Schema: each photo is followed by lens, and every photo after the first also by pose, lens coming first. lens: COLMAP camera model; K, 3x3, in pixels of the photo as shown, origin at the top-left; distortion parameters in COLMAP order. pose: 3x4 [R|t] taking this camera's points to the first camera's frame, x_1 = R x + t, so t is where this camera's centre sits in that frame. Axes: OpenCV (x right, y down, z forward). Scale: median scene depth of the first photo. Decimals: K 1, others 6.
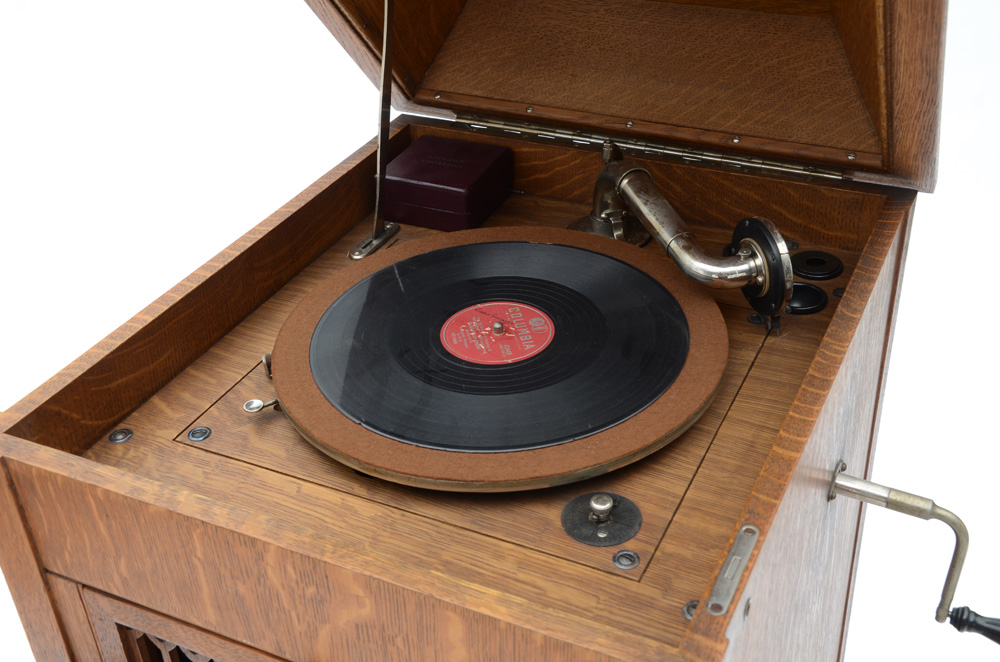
lens RADIAL K [[1187.6, 0, 500.0], [0, 1187.6, 331.0], [0, 0, 1]] dist [-0.005794, -0.001146]
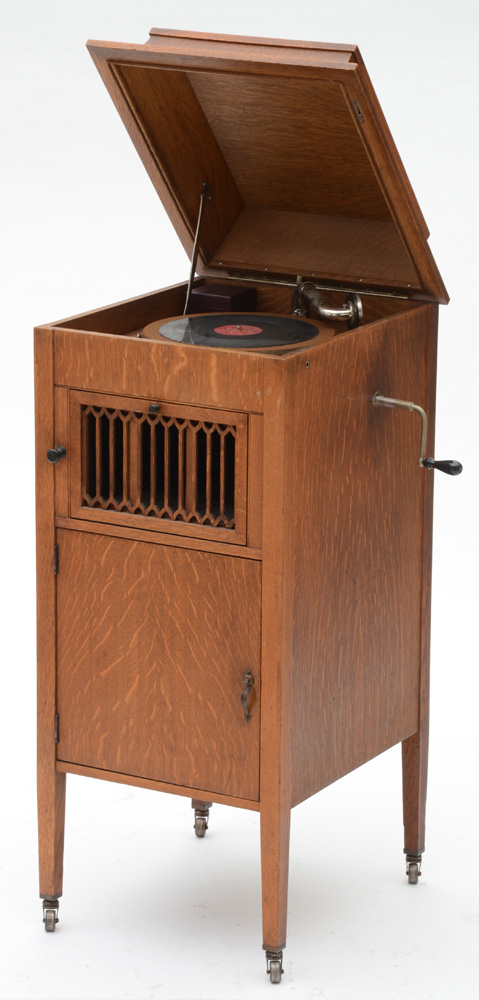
lens RADIAL K [[3214.8, 0, 239.5], [0, 3214.8, 500.0], [0, 0, 1]] dist [0.720612, 0.825752]
pose [[0.996310, 0.069874, -0.049835, 0.288323], [-0.081859, 0.948134, -0.307149, 1.923466], [0.025789, 0.310096, 0.950356, -4.188207]]
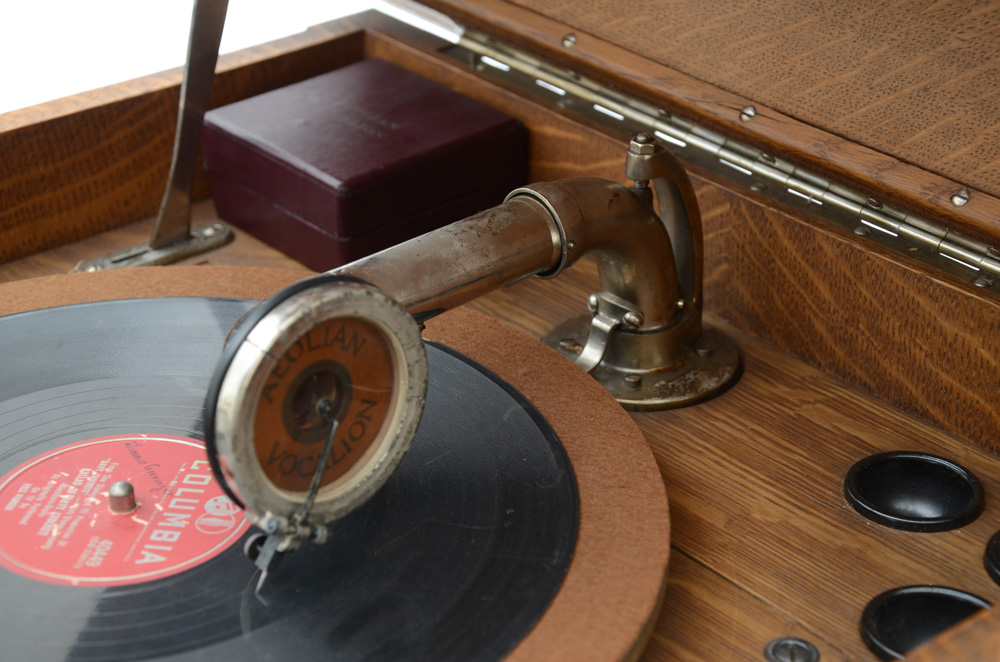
lens RADIAL K [[2166.3, 0, 500.0], [0, 2166.3, 331.0], [0, 0, 1]] dist [0.281153, 0.006545]
pose [[0.913143, 0.229844, -0.336662, 0.305055], [-0.252309, 0.967351, -0.023924, -0.061658], [0.320172, 0.106789, 0.941321, 0.269102]]
